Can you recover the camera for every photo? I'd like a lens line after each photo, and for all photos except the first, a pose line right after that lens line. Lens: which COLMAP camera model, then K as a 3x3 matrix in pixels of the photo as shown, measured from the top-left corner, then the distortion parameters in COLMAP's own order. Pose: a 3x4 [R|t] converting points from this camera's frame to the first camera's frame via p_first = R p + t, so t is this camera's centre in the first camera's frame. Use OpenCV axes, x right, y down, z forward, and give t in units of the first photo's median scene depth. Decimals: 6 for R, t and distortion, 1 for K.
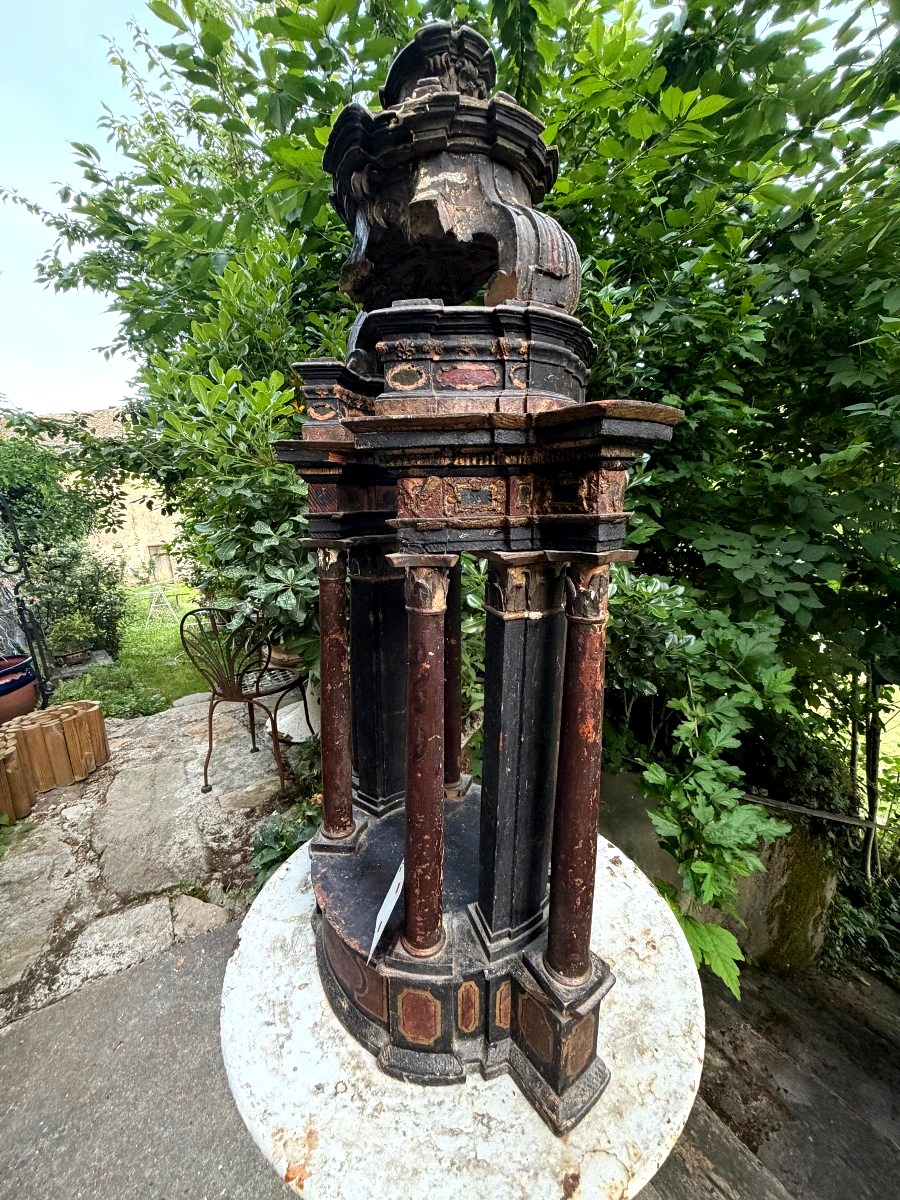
lens RADIAL K [[474.0, 0, 447.2], [0, 474.0, 596.8], [0, 0, 1]] dist [-0.000063, -0.000926]
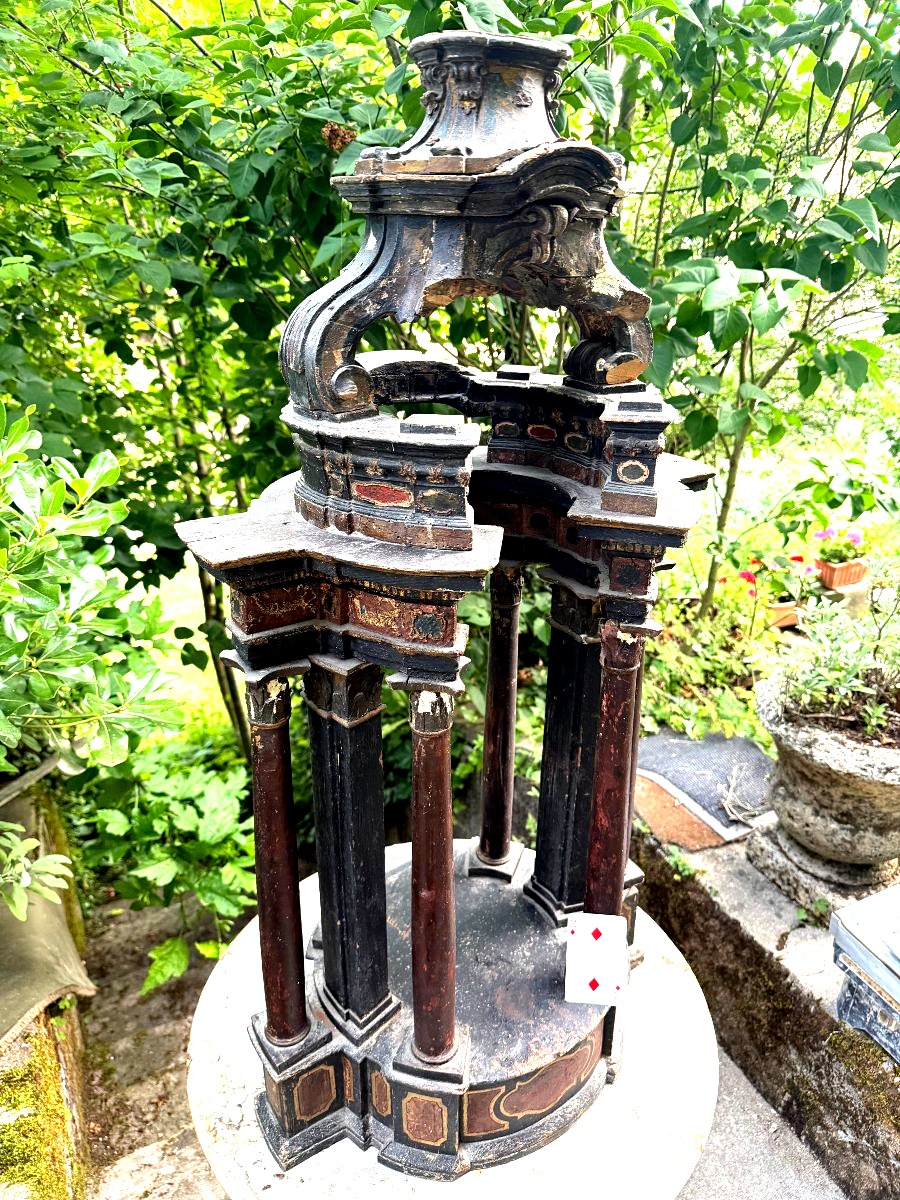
lens RADIAL K [[855.9, 0, 450.0], [0, 855.9, 600.0], [0, 0, 1]] dist [0.117465, -0.219733]
pose [[0.062221, -0.385371, 0.920662, -1.323103], [0.187825, 0.910489, 0.368419, -0.655143], [-0.980230, 0.149999, 0.129034, 0.823738]]
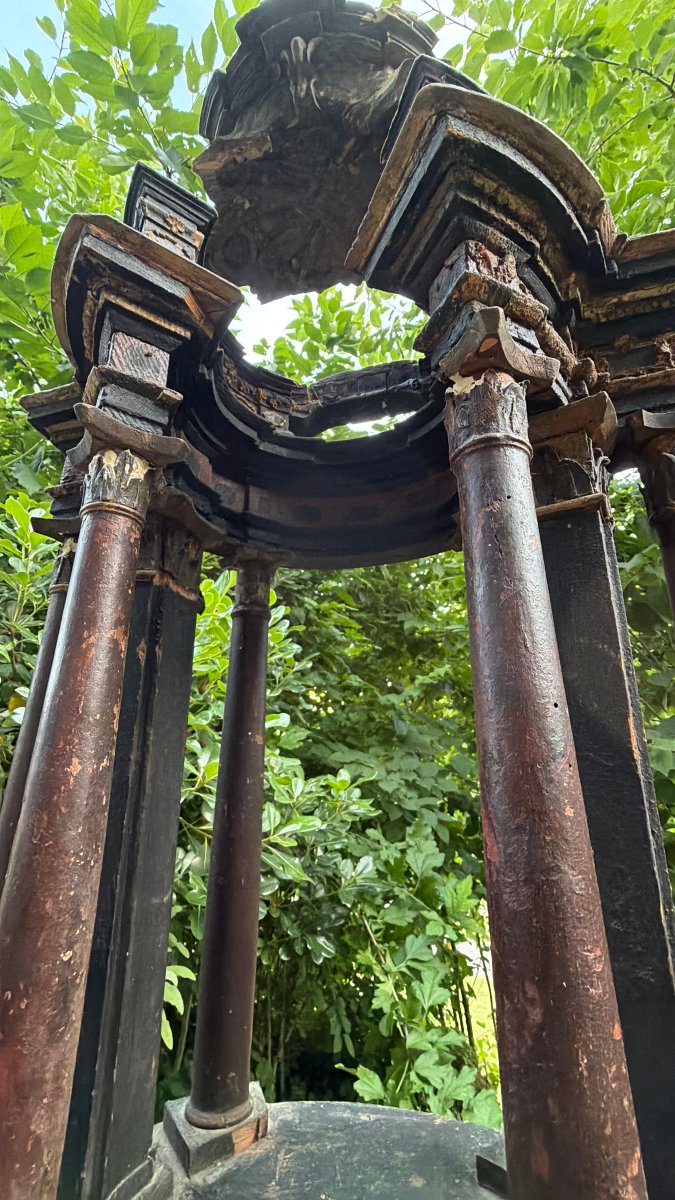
lens RADIAL K [[532.4, 0, 334.2], [0, 532.4, 599.9], [0, 0, 1]] dist [-0.001065, 0.000299]
pose [[0.797682, 0.191827, 0.571757, -0.364986], [0.123139, 0.876283, -0.465794, 0.306501], [-0.590373, 0.441961, 0.675374, 0.577349]]
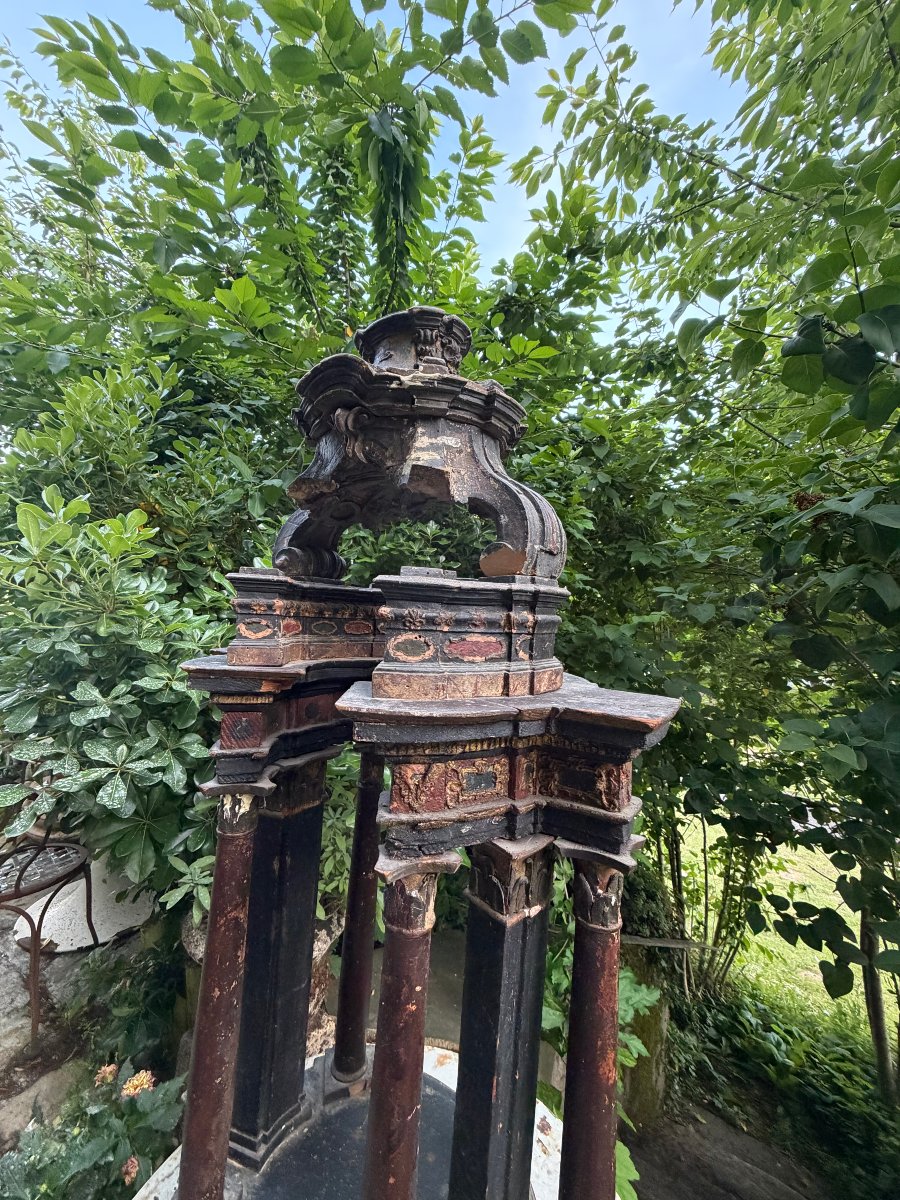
lens RADIAL K [[474.0, 0, 447.2], [0, 474.0, 596.8], [0, 0, 1]] dist [-0.000063, -0.000926]
pose [[0.940650, 0.070596, 0.331953, -0.211289], [0.007785, 0.973379, -0.229067, -0.234075], [-0.339288, 0.218057, 0.915060, 0.107487]]
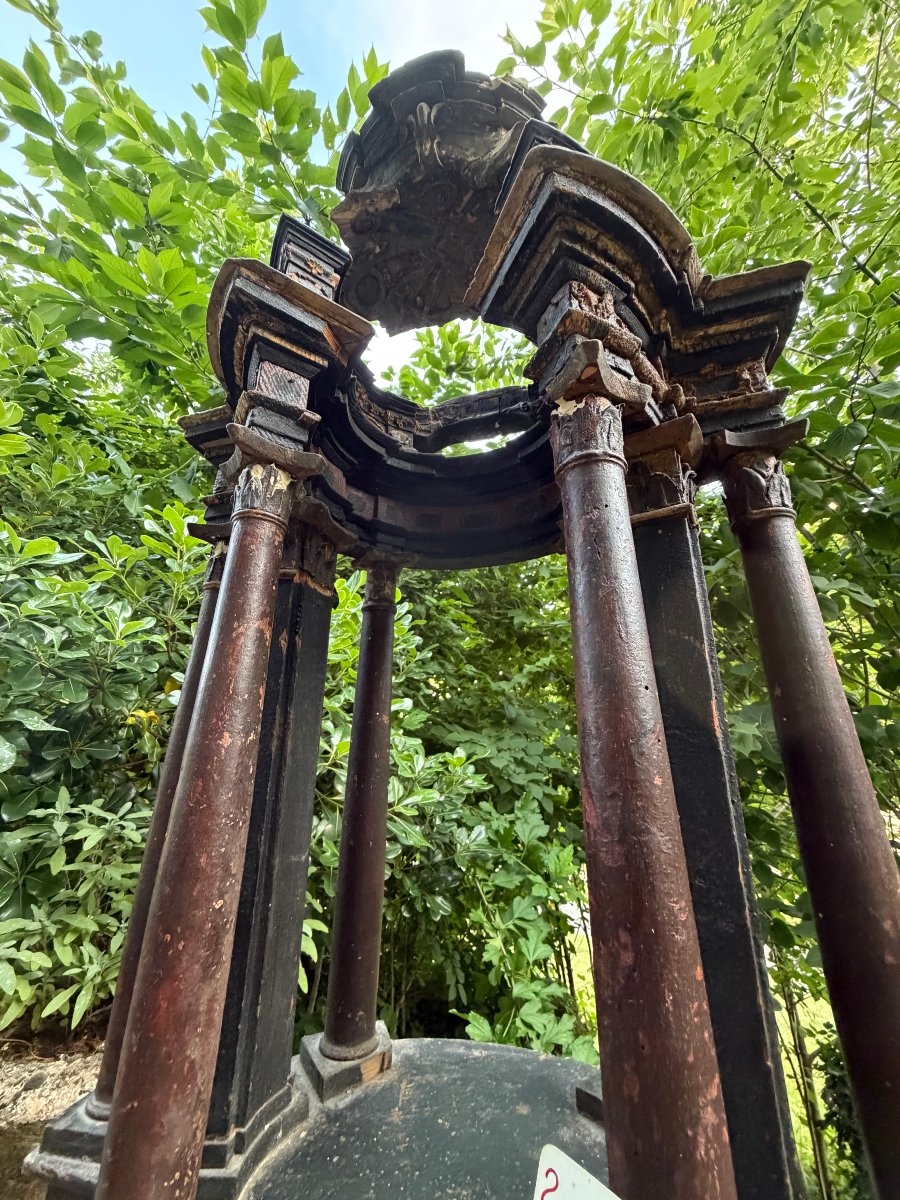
lens RADIAL K [[474.0, 0, 447.2], [0, 474.0, 596.8], [0, 0, 1]] dist [-0.000063, -0.000926]
pose [[0.801999, 0.197727, 0.563650, -0.369887], [0.114674, 0.875105, -0.470150, 0.312596], [-0.586214, 0.441696, 0.679159, 0.573970]]
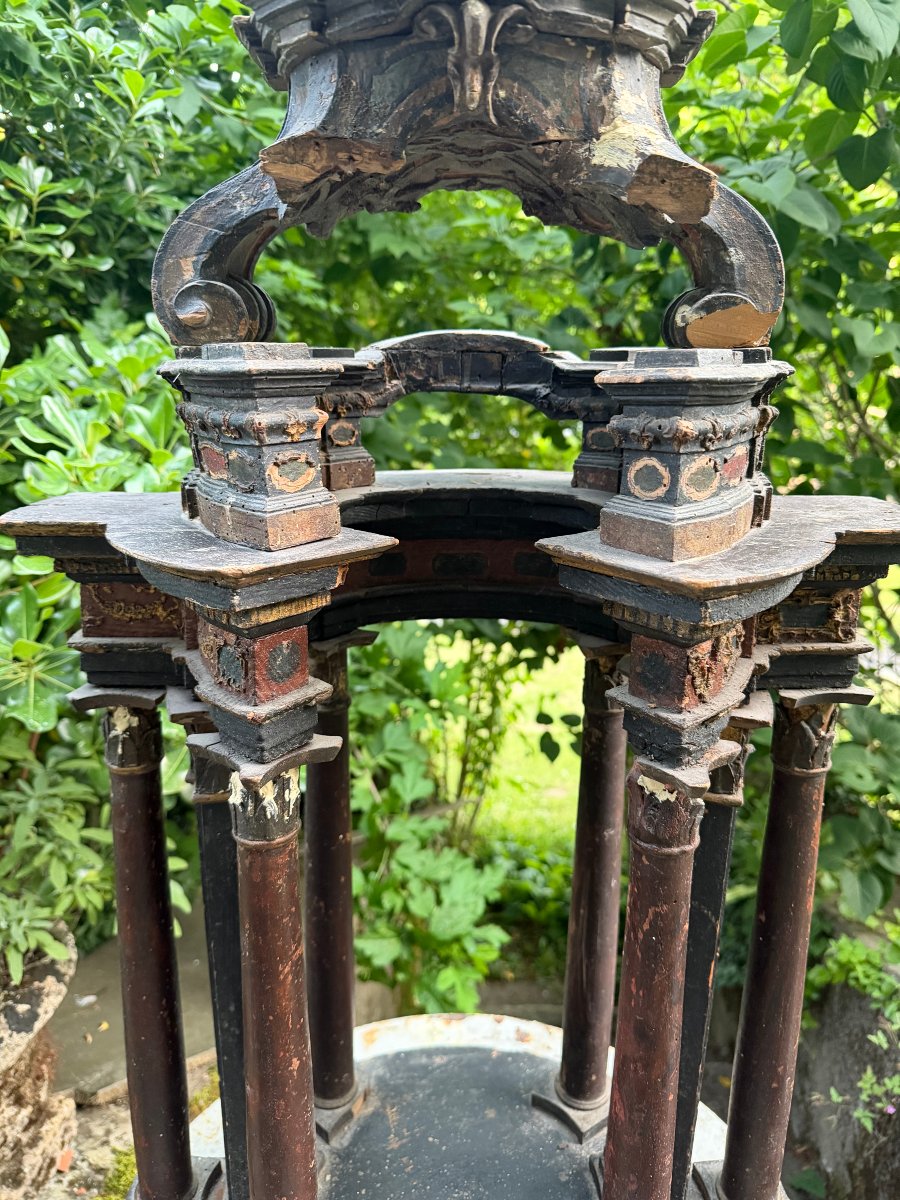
lens RADIAL K [[860.1, 0, 443.1], [0, 860.1, 587.8], [0, 0, 1]] dist [0.003317, -0.017077]
pose [[0.613148, -0.198267, 0.764683, -0.721761], [0.152514, 0.979491, 0.131671, -0.342273], [-0.775106, 0.035891, 0.630811, 0.393060]]
